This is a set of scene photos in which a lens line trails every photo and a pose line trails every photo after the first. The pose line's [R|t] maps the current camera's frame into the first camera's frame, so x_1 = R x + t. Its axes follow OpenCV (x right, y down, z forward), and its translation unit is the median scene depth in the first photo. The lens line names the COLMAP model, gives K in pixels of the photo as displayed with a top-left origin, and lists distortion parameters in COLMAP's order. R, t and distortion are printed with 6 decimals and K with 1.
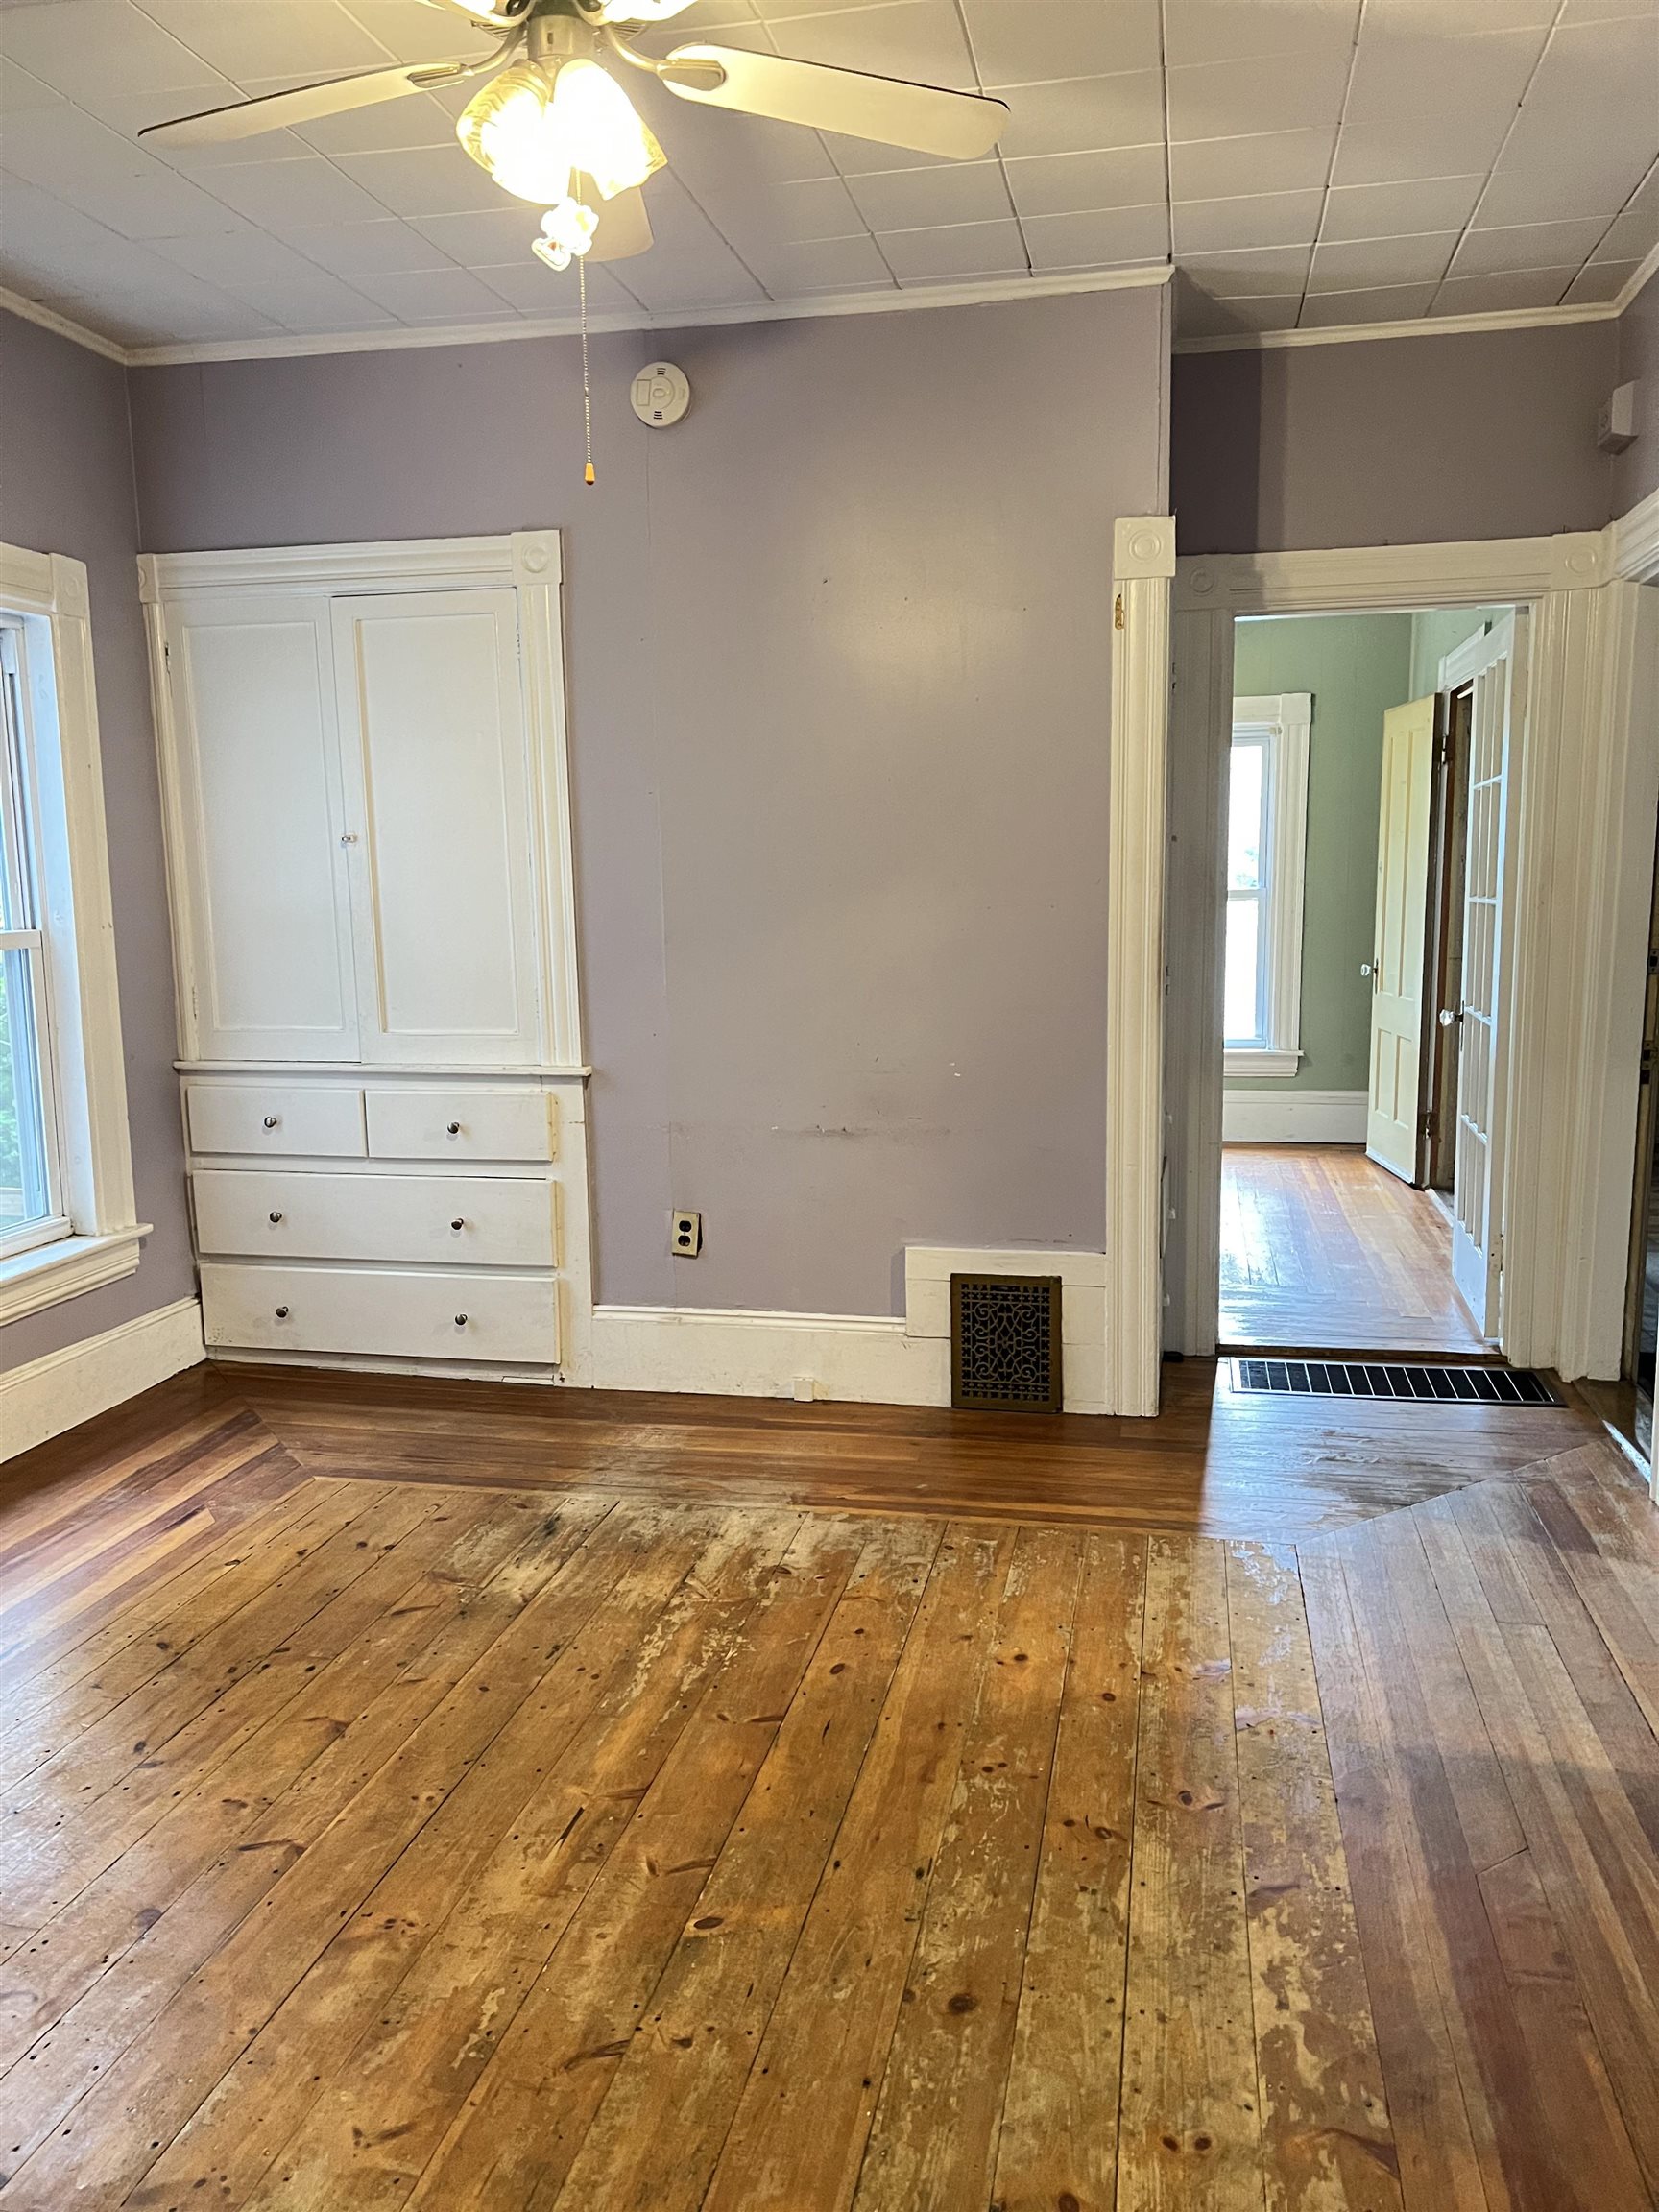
lens RADIAL K [[1656.9, 0, 829.1], [0, 1656.9, 1105.6], [0, 0, 1]] dist [0.062982, -0.062905]
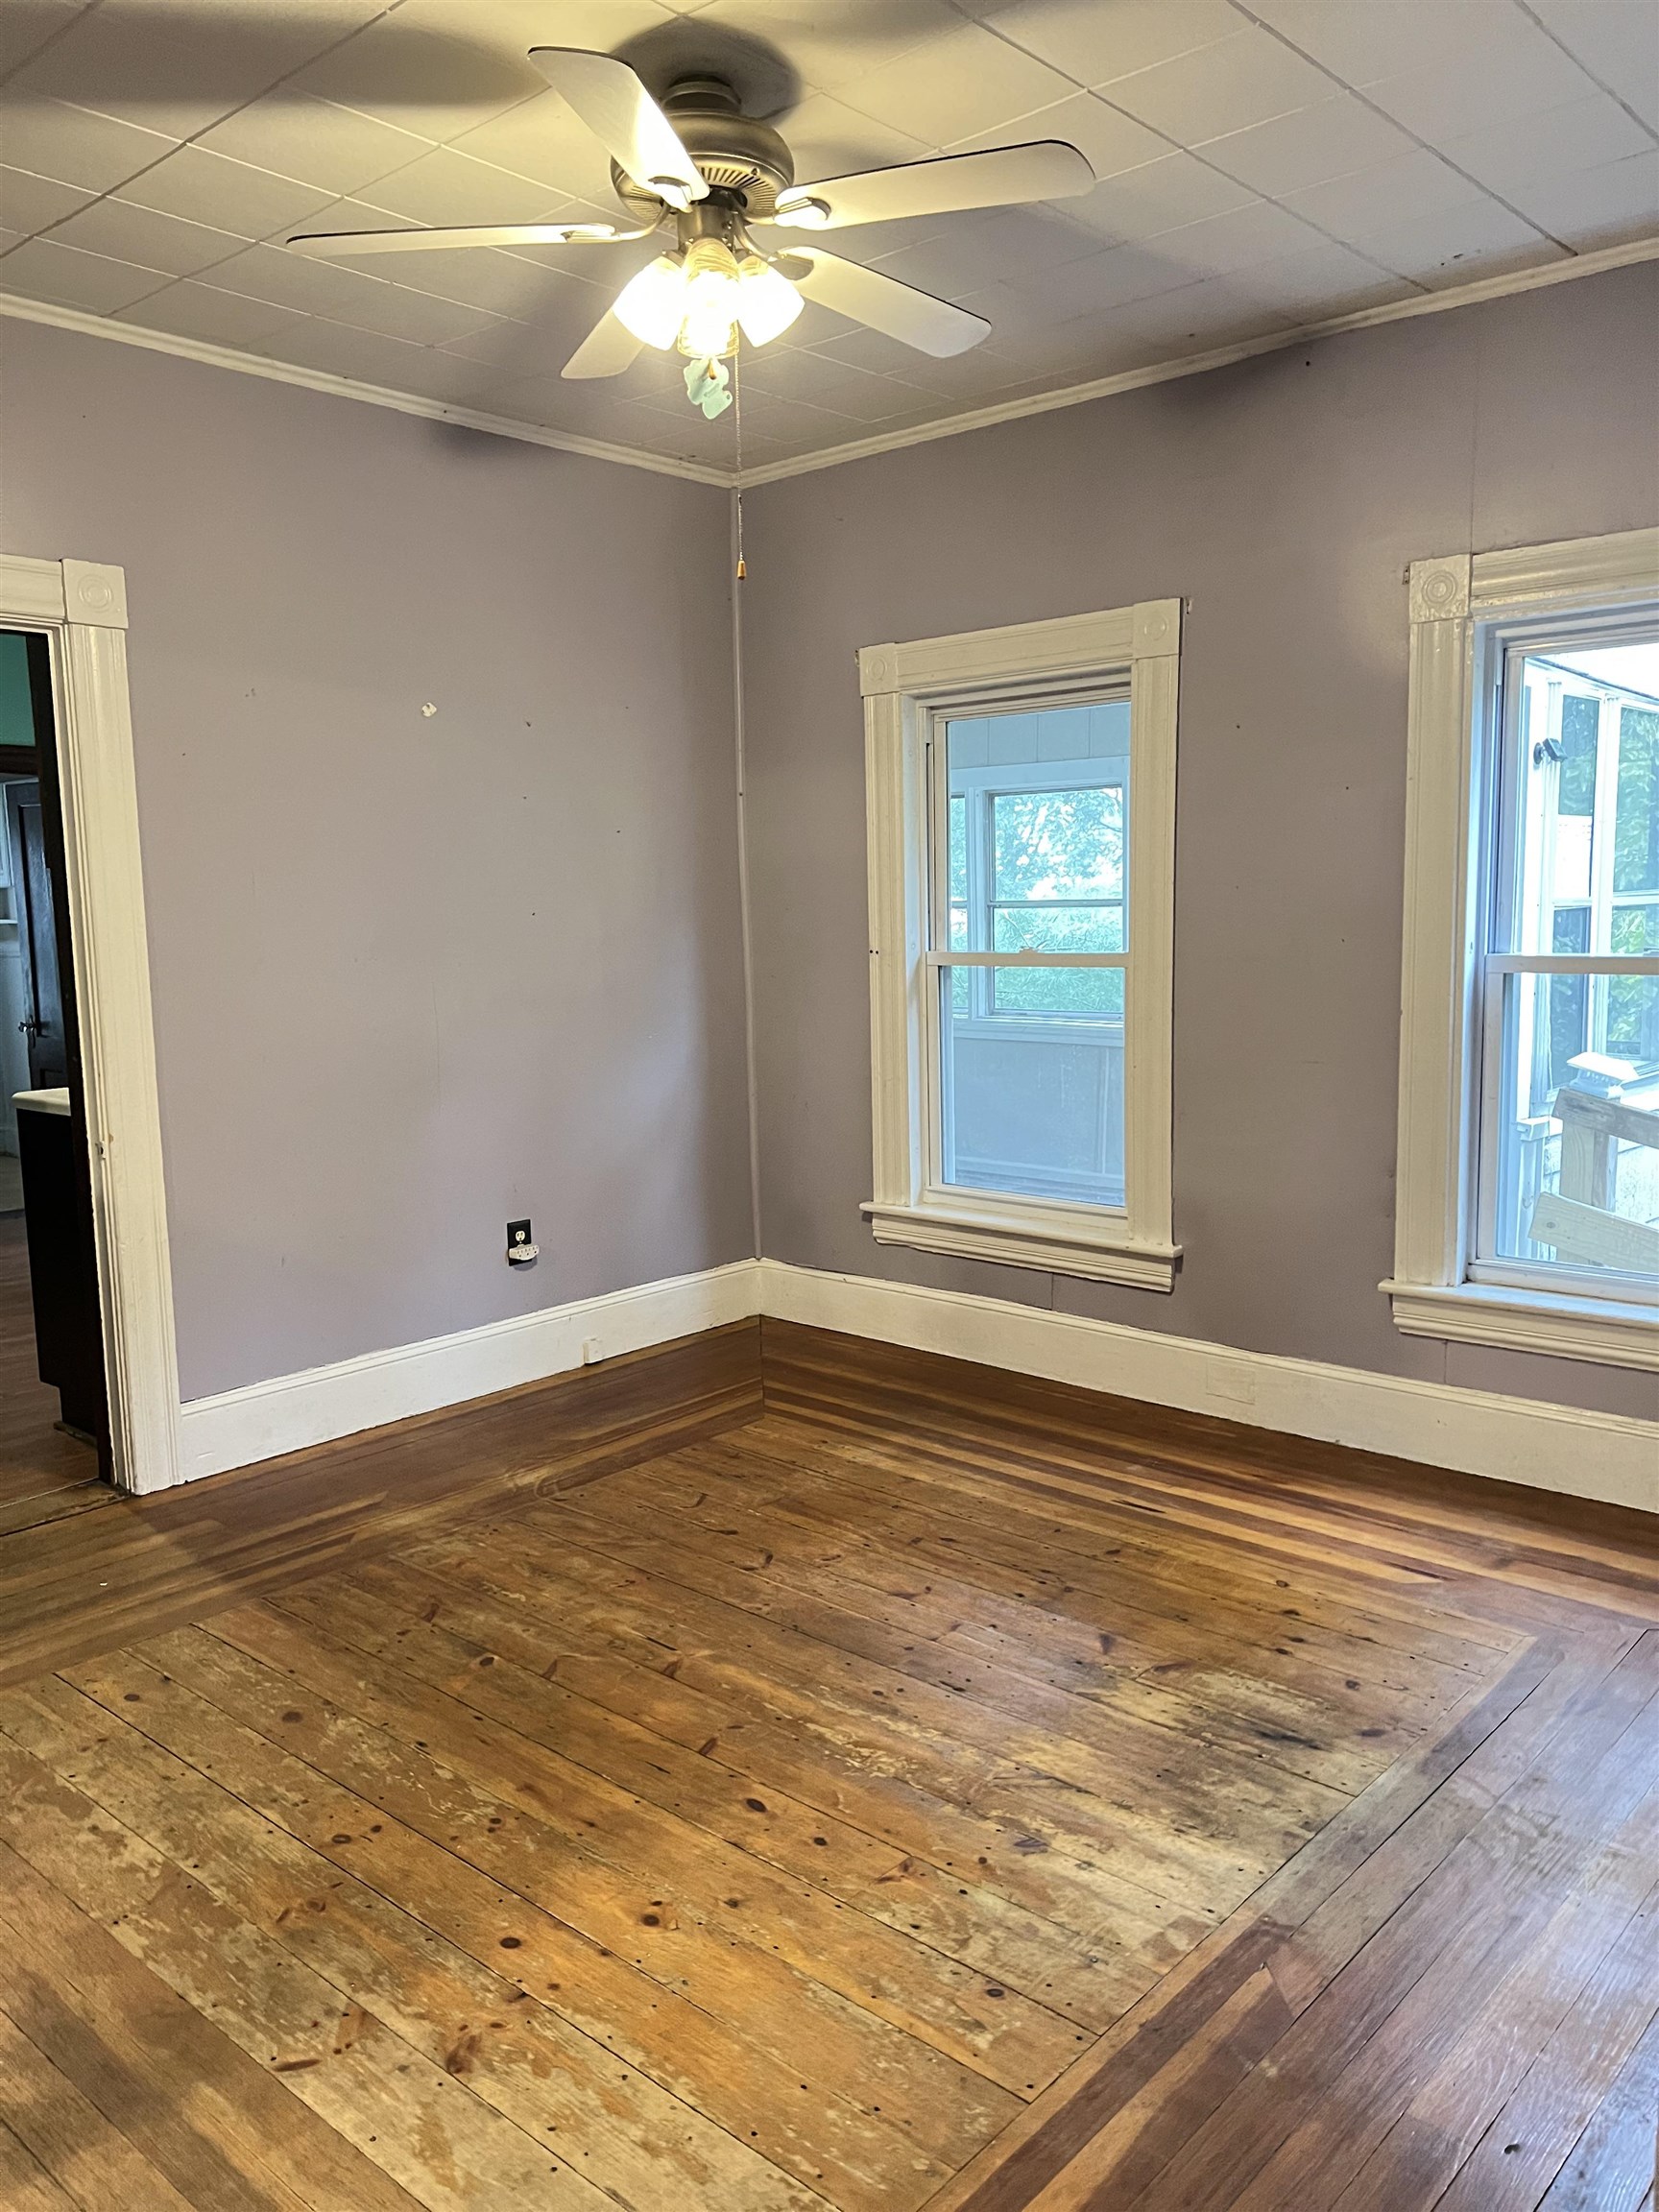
lens RADIAL K [[1656.9, 0, 825.0], [0, 1656.9, 1117.4], [0, 0, 1]] dist [0.062982, -0.062905]
pose [[-0.500040, 0.133911, -0.855586, 0.789380], [-0.097795, 0.972921, 0.209431, -0.240760], [0.860463, 0.188396, -0.473403, 1.546223]]
